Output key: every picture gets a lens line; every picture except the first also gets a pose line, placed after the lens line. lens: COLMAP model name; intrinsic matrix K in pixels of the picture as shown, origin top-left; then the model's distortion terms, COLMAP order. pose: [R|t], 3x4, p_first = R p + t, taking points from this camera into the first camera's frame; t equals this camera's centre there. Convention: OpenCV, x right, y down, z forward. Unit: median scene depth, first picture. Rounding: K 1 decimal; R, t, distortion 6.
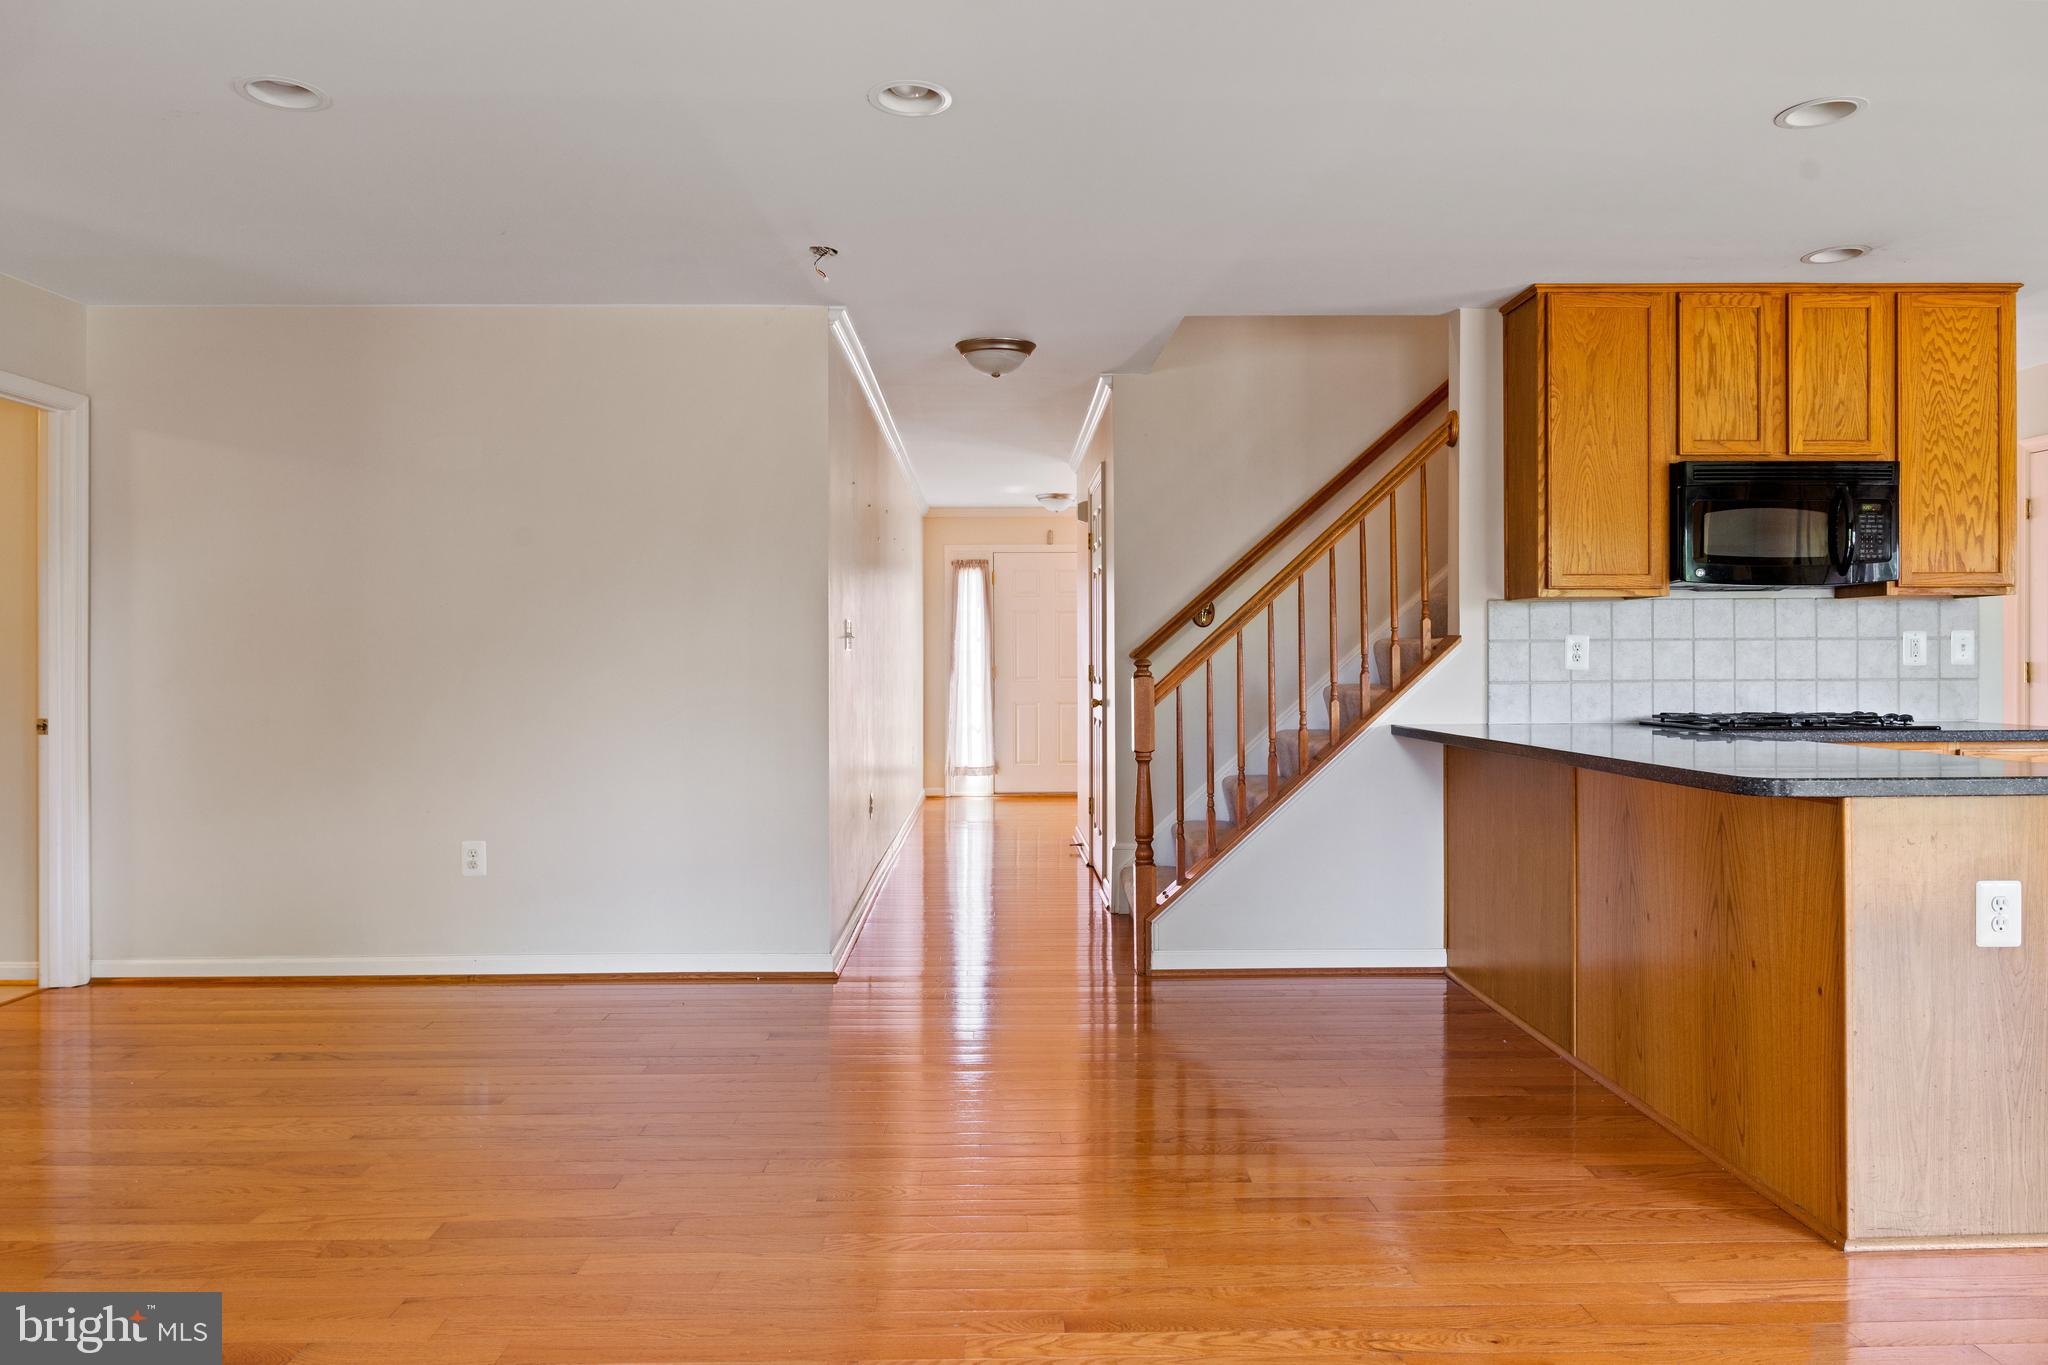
lens RADIAL K [[1362.6, 0, 1017.4], [0, 1362.6, 666.3], [0, 0, 1]] dist [-0.002188, -0.002306]
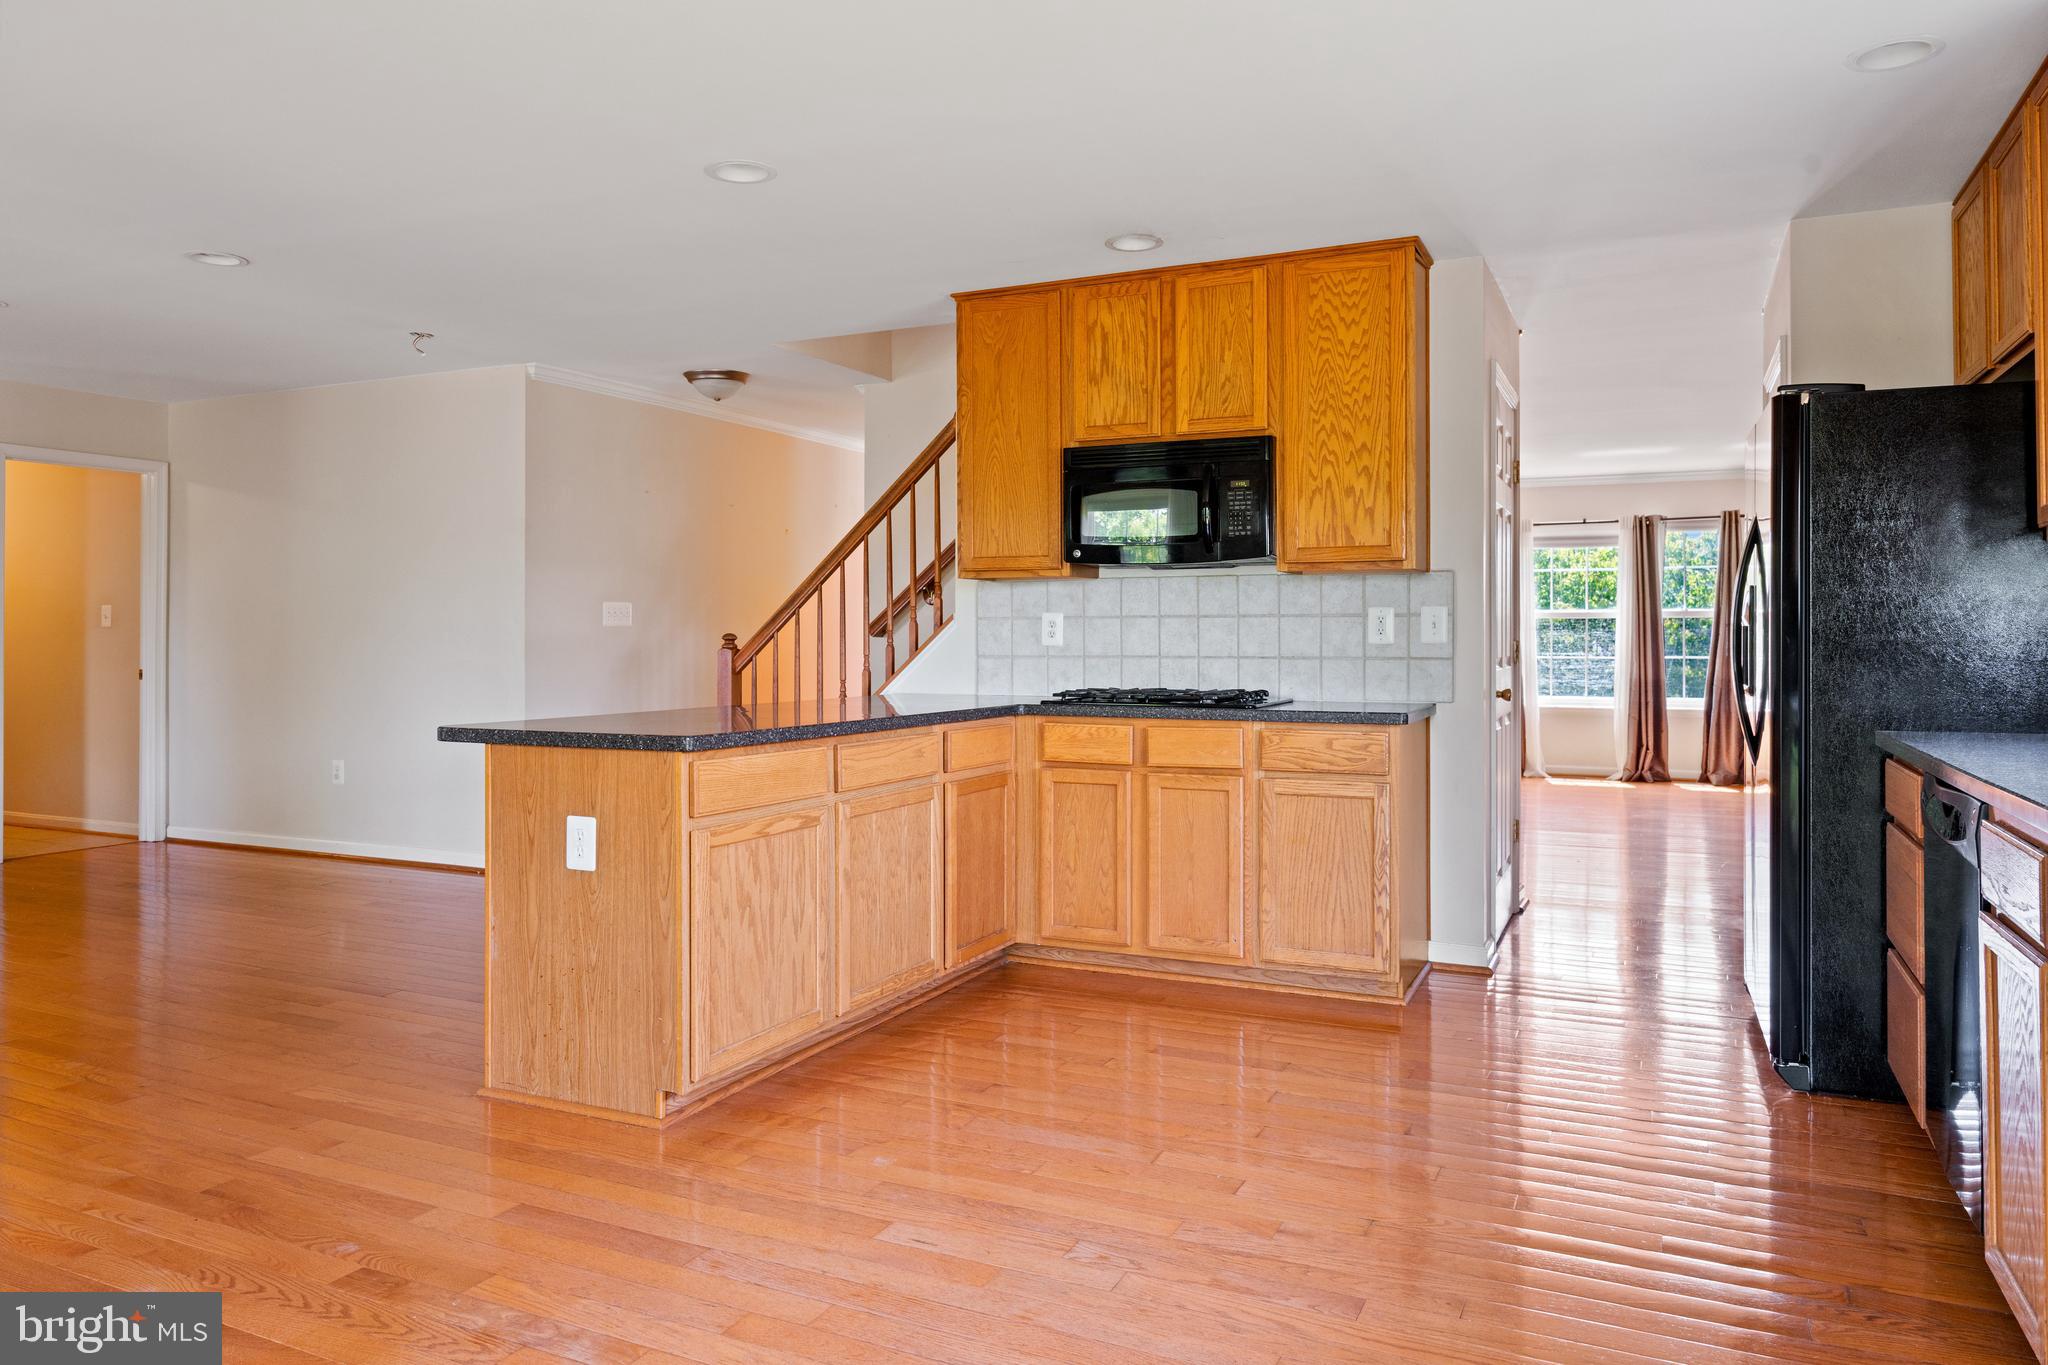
lens RADIAL K [[1370.4, 0, 1021.4], [0, 1370.4, 636.5], [0, 0, 1]] dist [-0.001416, 0.000004]
pose [[0.895923, 0.004364, -0.444188, 0.916145], [-0.005217, 0.999986, -0.000698, -0.003973], [0.444179, 0.002942, 0.895933, 0.034244]]
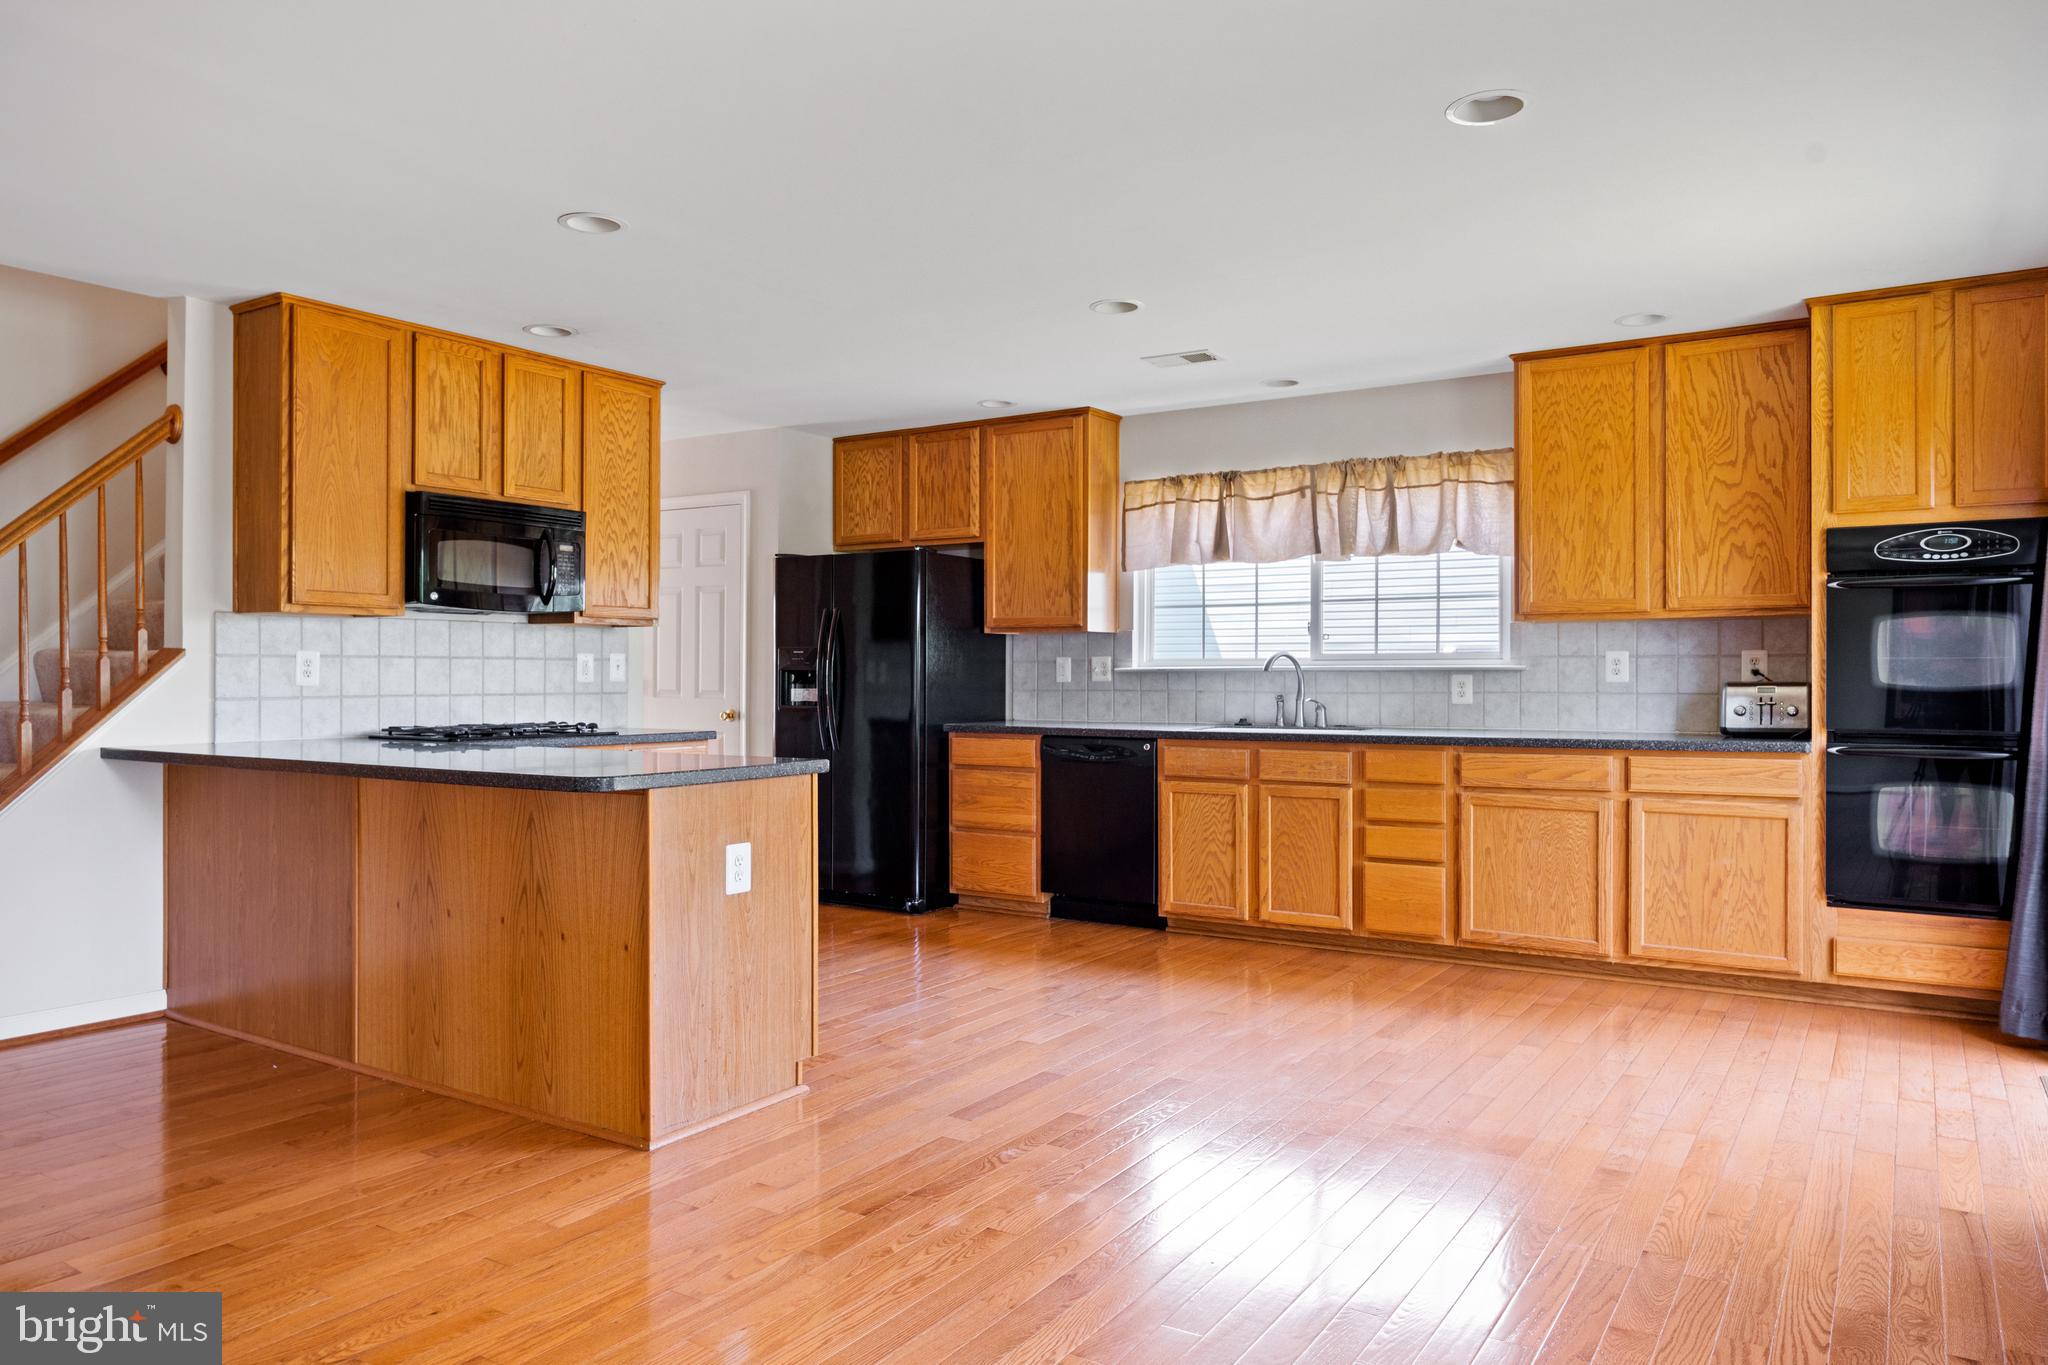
lens RADIAL K [[1377.2, 0, 1019.4], [0, 1377.2, 674.5], [0, 0, 1]] dist [0.002317, -0.000699]
pose [[0.559356, 0.006625, 0.828901, -0.142115], [-0.003218, 0.999978, -0.005820, -0.001569], [-0.828921, 0.000588, 0.559365, 0.003657]]
